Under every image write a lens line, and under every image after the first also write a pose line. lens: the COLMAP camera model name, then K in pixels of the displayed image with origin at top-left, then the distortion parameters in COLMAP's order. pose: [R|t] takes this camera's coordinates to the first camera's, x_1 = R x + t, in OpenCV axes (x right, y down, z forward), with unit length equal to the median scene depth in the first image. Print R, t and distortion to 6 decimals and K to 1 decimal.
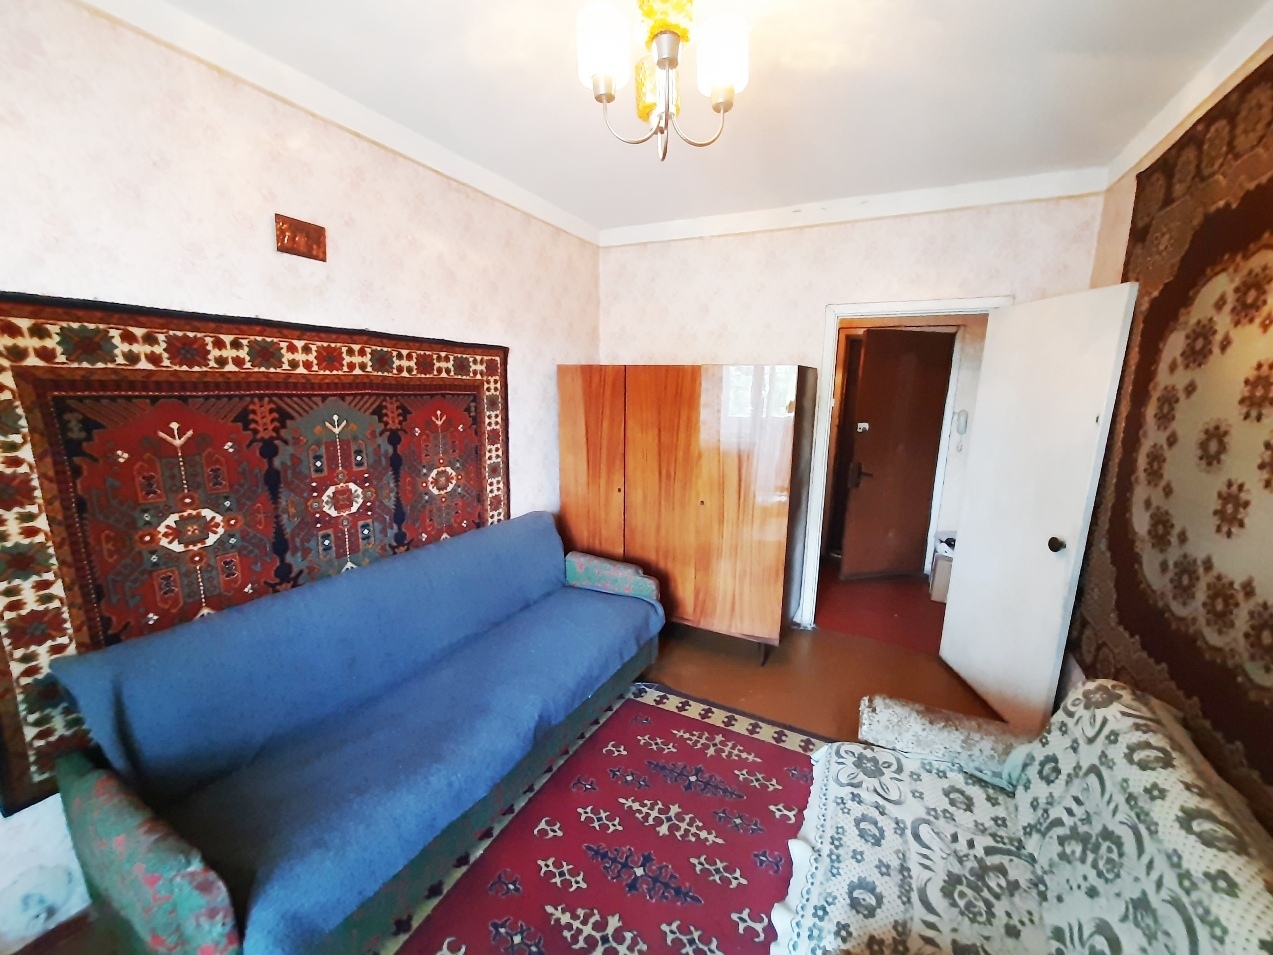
lens RADIAL K [[503.1, 0, 658.1], [0, 503.1, 480.1], [0, 0, 1]] dist [-0.000531, -0.000166]
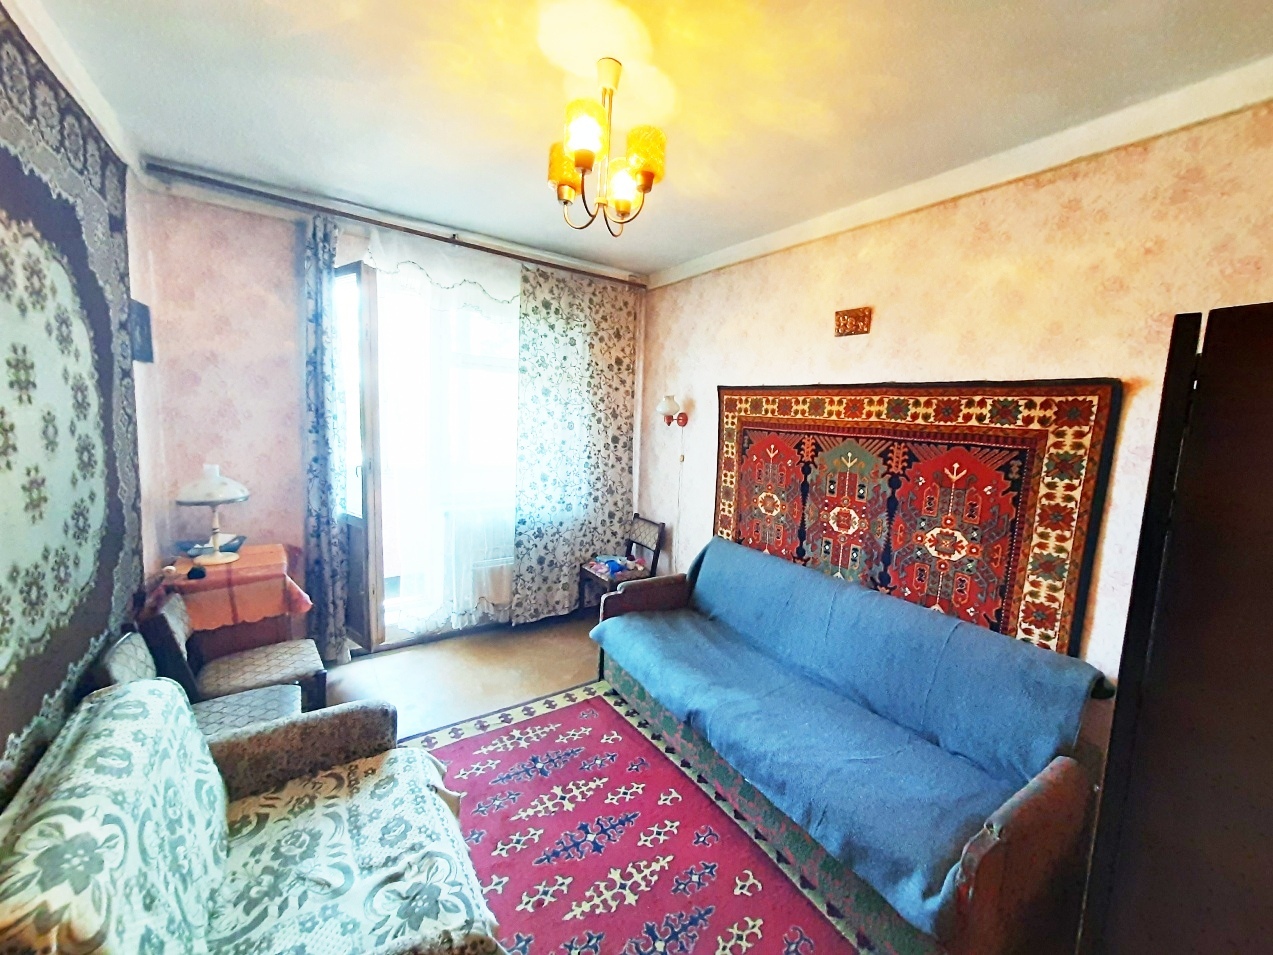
lens RADIAL K [[505.0, 0, 652.8], [0, 505.0, 477.2], [0, 0, 1]] dist [-0.000795, -0.000059]
pose [[-0.491813, 0.061983, -0.868492, 0.671669], [-0.220137, 0.956205, 0.192903, -0.197968], [0.842413, 0.286059, -0.456629, 1.136199]]
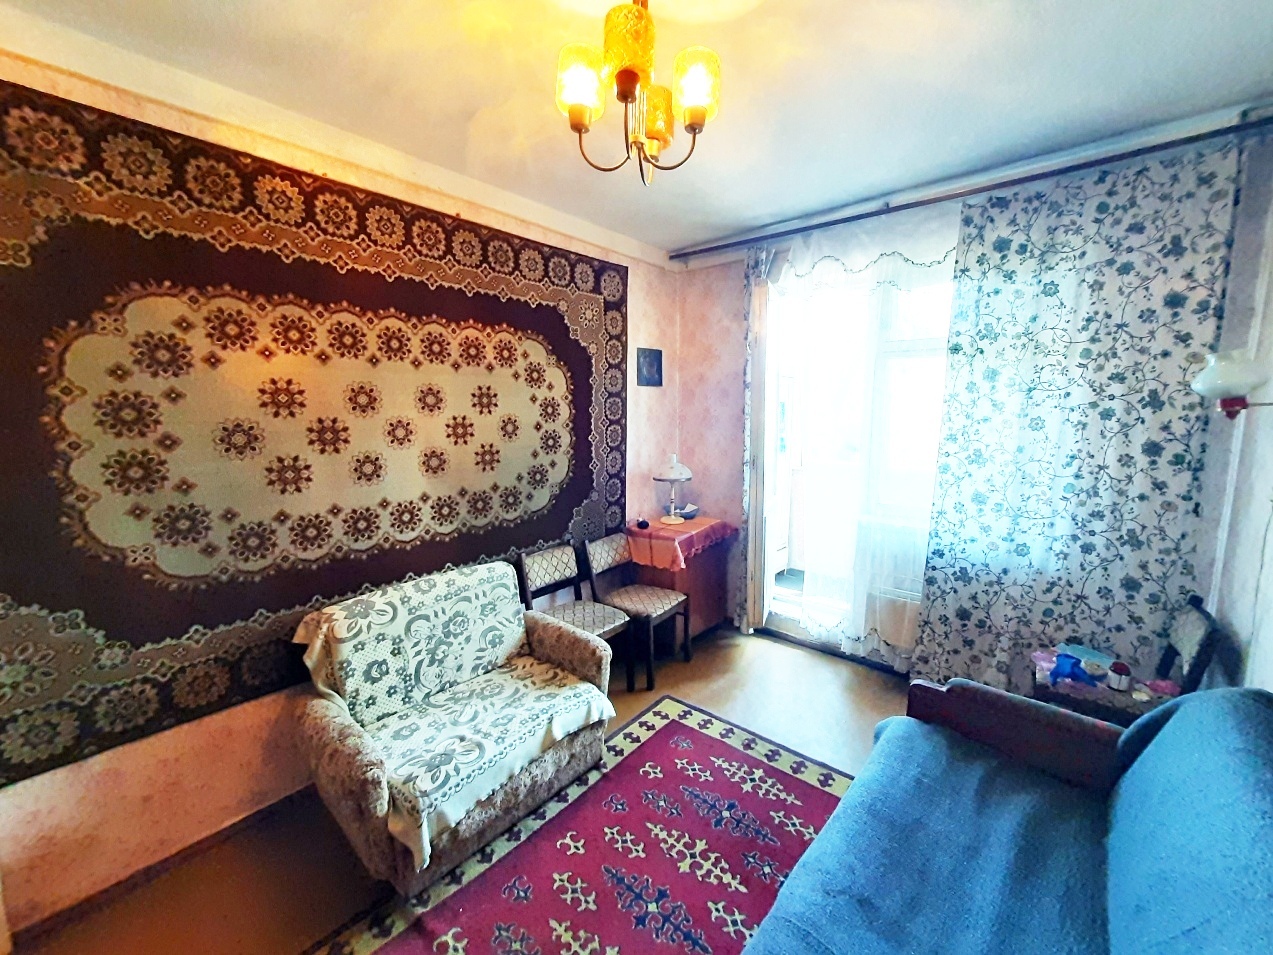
lens RADIAL K [[503.1, 0, 658.1], [0, 503.1, 480.1], [0, 0, 1]] dist [-0.000531, -0.000166]
pose [[-0.970673, -0.048629, 0.235435, -0.188183], [0.031889, 0.944629, 0.326587, -0.239686], [-0.238280, 0.324516, -0.915375, 1.299988]]
